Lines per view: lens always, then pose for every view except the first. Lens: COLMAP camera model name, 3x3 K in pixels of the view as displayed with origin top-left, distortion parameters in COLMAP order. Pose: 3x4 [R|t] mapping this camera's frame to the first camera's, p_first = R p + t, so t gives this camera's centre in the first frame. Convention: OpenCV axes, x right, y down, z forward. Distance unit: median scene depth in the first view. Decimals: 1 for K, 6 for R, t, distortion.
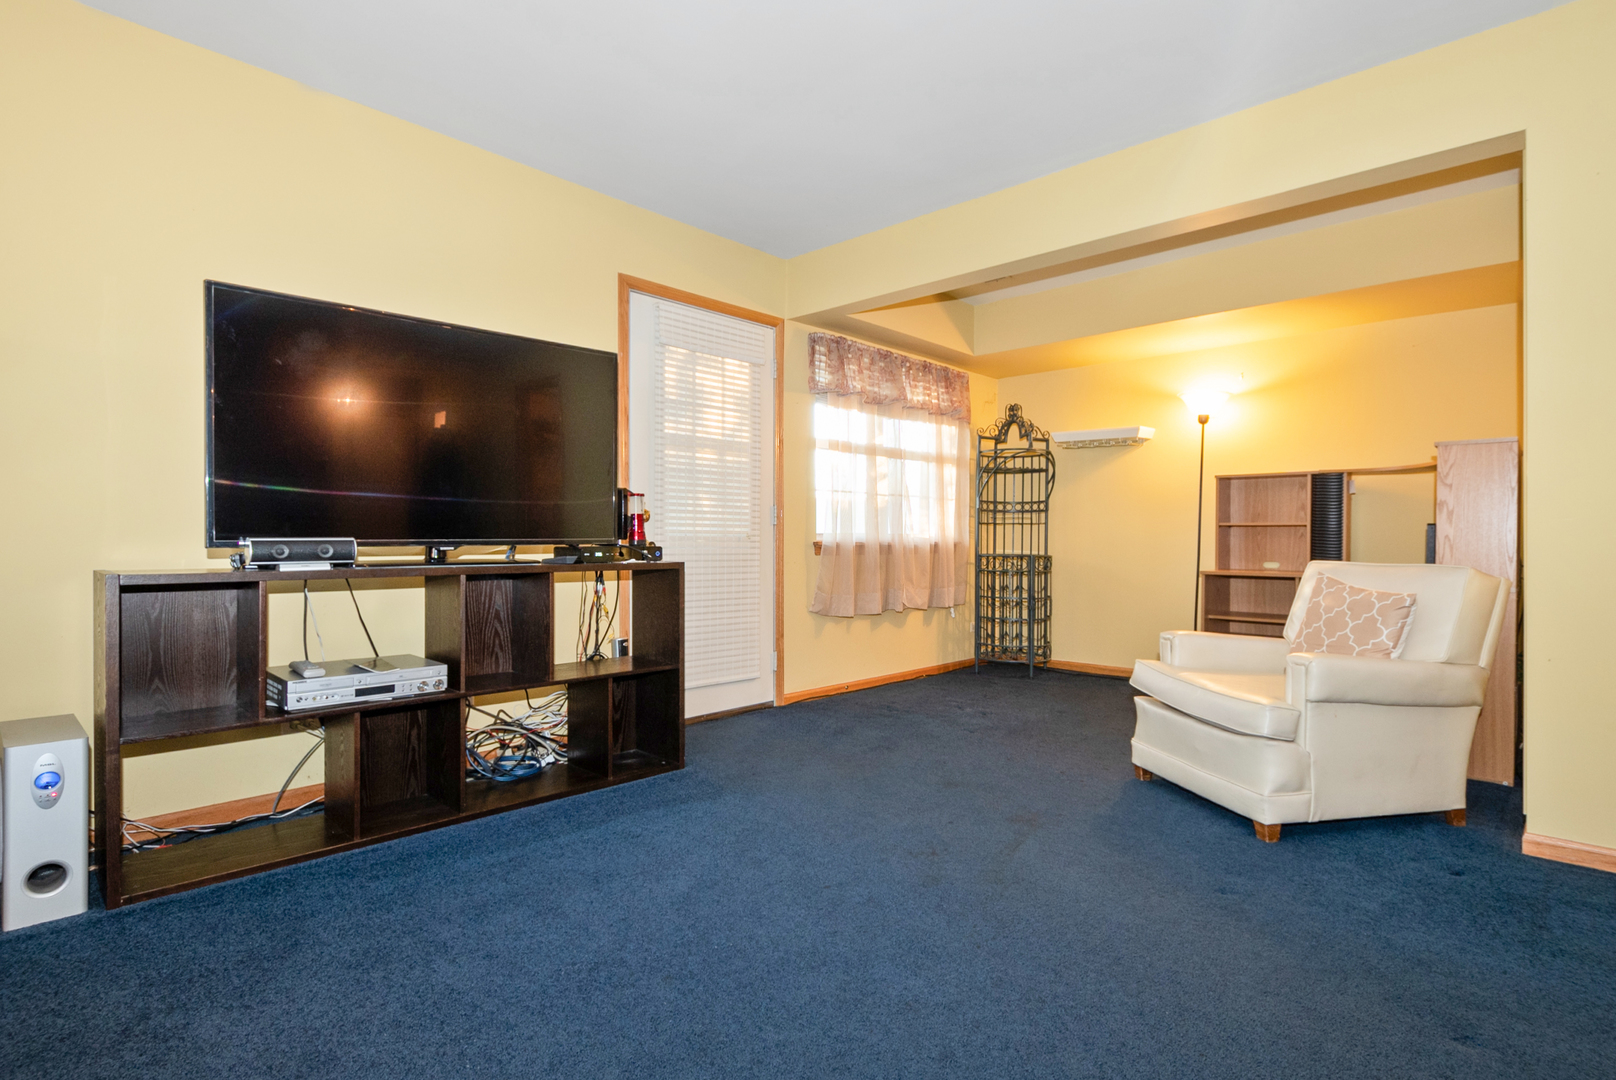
lens RADIAL K [[820.7, 0, 808.0], [0, 820.7, 540.0], [0, 0, 1]] dist [0.000267, -0.000500]
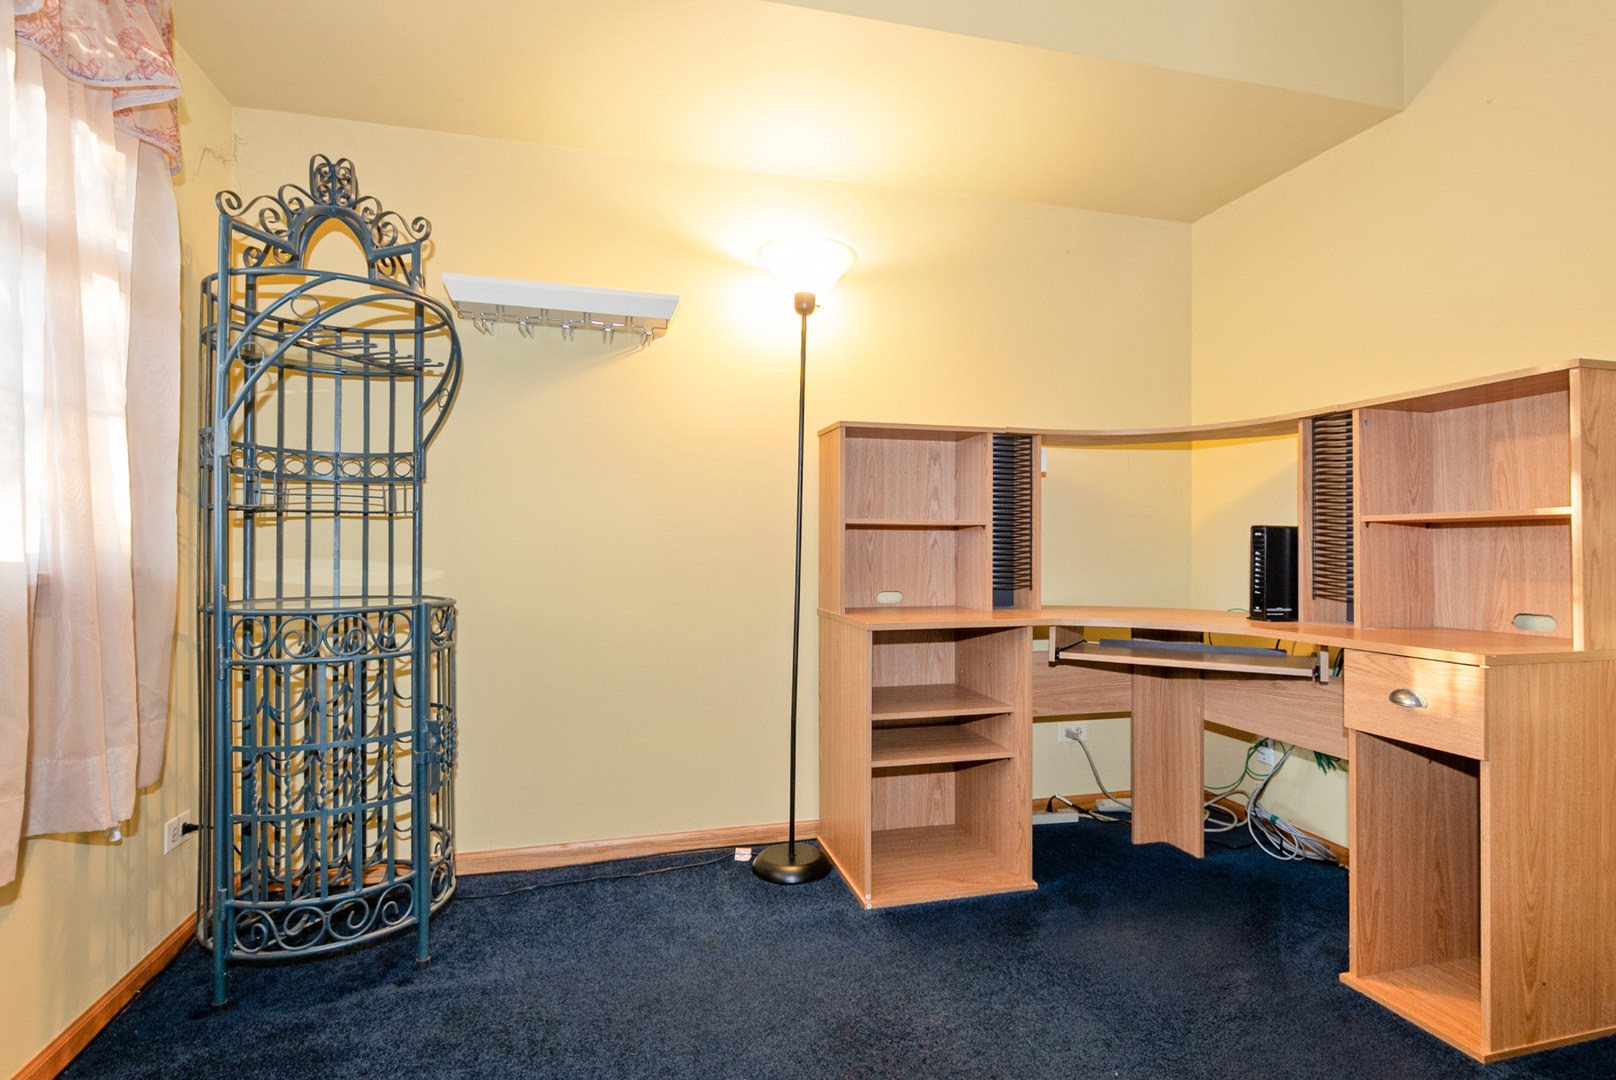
lens RADIAL K [[820.7, 0, 808.0], [0, 820.7, 540.0], [0, 0, 1]] dist [0.000267, -0.000500]
pose [[0.511331, -0.005649, 0.859365, 0.060346], [0.005583, 0.999979, 0.003251, -0.009036], [-0.859366, 0.003135, 0.511352, 0.677478]]
